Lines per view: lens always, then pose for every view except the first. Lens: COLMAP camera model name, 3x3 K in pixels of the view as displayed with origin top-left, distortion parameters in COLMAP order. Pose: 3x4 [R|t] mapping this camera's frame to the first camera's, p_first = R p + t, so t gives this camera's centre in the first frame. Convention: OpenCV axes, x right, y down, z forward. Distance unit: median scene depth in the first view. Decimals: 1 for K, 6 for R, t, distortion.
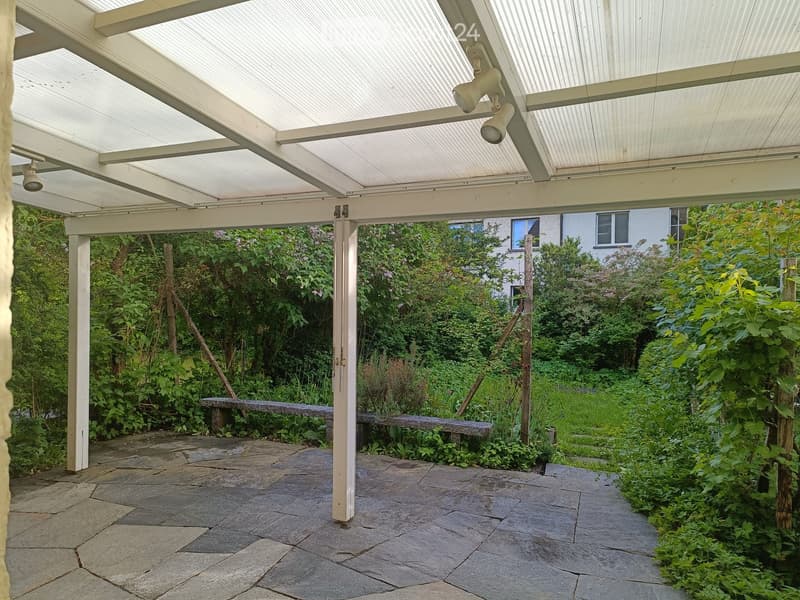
lens RADIAL K [[538.8, 0, 393.4], [0, 538.8, 300.2], [0, 0, 1]] dist [0.051064, 0.000494]
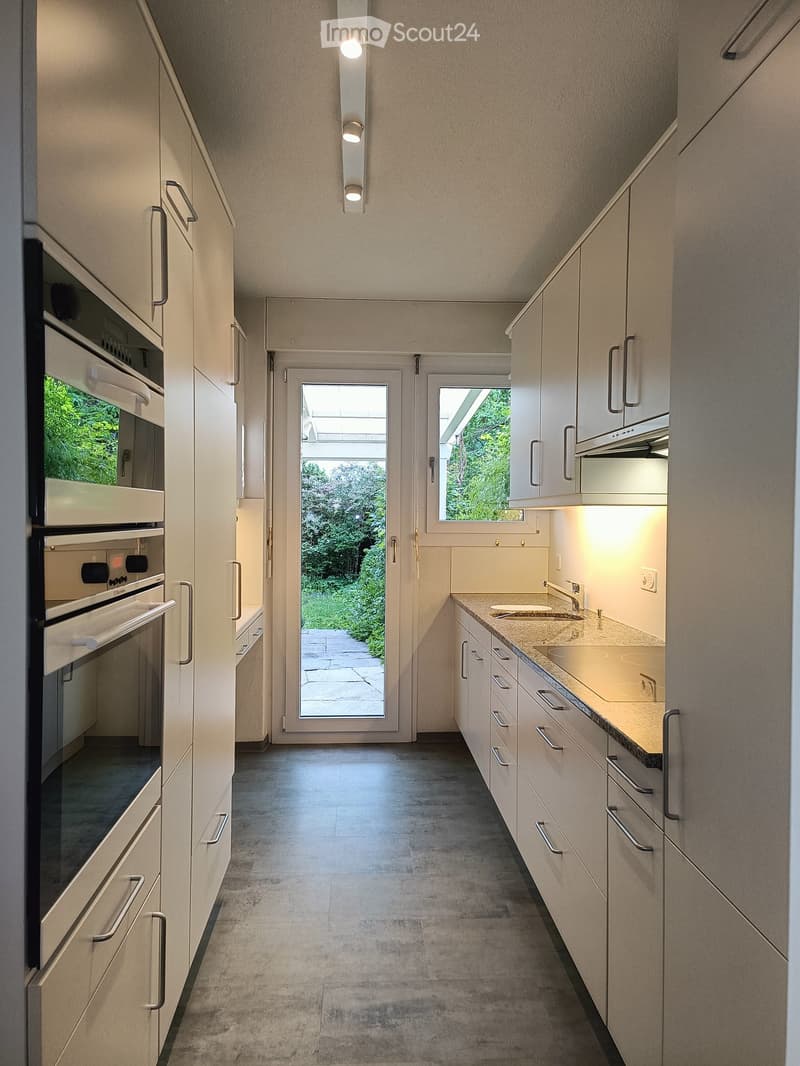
lens RADIAL K [[718.0, 0, 398.3], [0, 718.0, 535.1], [0, 0, 1]] dist [0.051064, 0.000494]
pose [[0.889357, -0.015013, 0.456966, -0.132288], [-0.000147, 0.999451, 0.033123, 0.000730], [-0.457213, -0.029526, 0.888867, -0.296094]]
